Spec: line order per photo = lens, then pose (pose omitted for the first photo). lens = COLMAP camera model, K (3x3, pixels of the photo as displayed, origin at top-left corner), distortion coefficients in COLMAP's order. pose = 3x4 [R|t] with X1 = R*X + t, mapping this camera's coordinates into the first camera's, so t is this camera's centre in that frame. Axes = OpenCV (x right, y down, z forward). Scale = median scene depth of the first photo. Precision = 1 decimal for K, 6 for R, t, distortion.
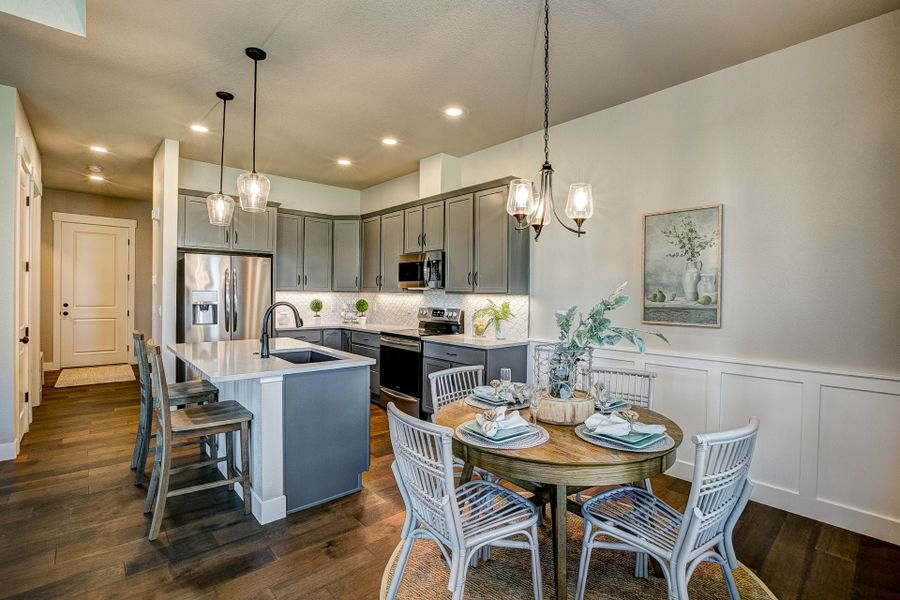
lens RADIAL K [[435.8, 0, 451.5], [0, 435.8, 297.3], [0, 0, 1]] dist [-0.036293, 0.010229]
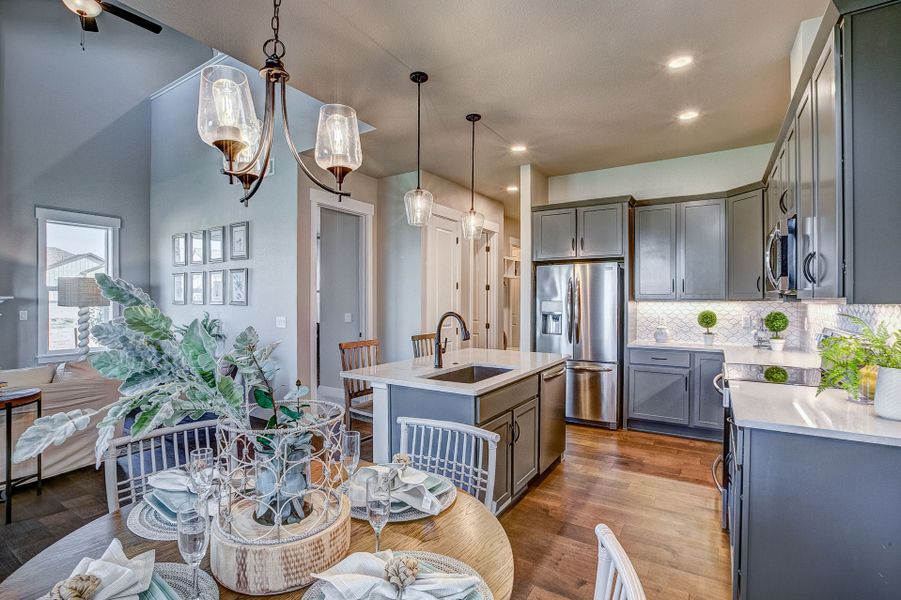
lens RADIAL K [[436.3, 0, 450.7], [0, 436.3, 301.8], [0, 0, 1]] dist [-0.036293, 0.010229]
pose [[0.261325, -0.008135, -0.965217, 0.350946], [-0.006061, 0.999931, -0.010068, -0.000727], [0.965232, 0.008481, 0.261258, 0.489847]]
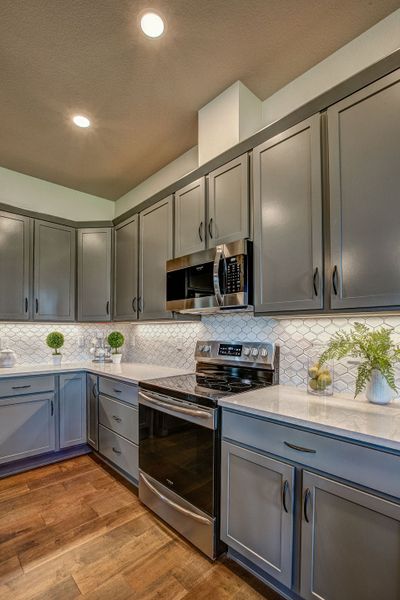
lens RADIAL K [[290.6, 0, 192.5], [0, 290.6, 332.9], [0, 0, 1]] dist [-0.036293, 0.010229]
pose [[0.999930, -0.010503, 0.005379, -0.093062], [0.010529, 0.999933, -0.004746, 0.014013], [-0.005328, 0.004802, 0.999974, 0.621372]]
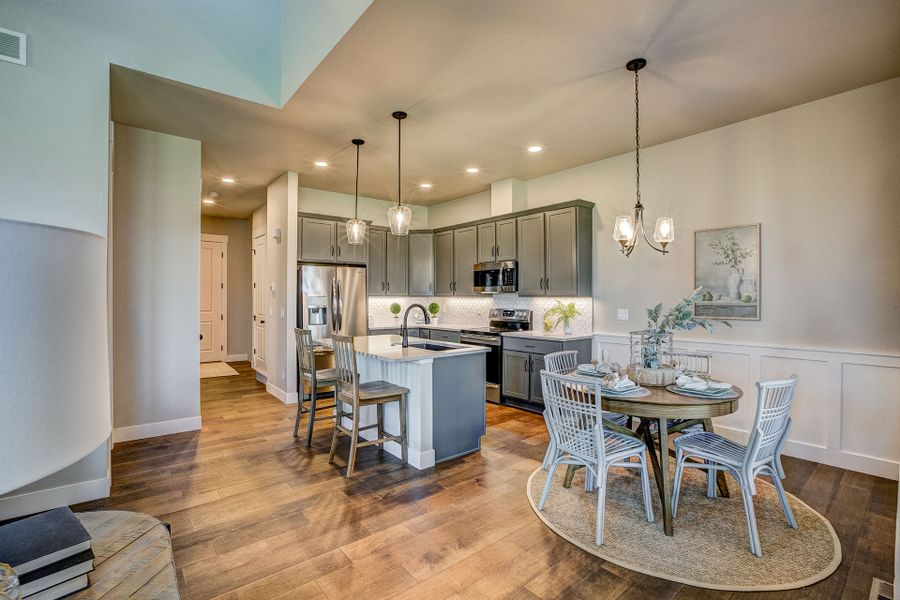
lens RADIAL K [[434.3, 0, 455.9], [0, 434.3, 297.8], [0, 0, 1]] dist [-0.023850, 0.006403]
pose [[0.999566, -0.012193, -0.026799, -0.150220], [0.011991, 0.999899, -0.007673, 0.001940], [0.026889, 0.007348, 0.999611, -0.185546]]
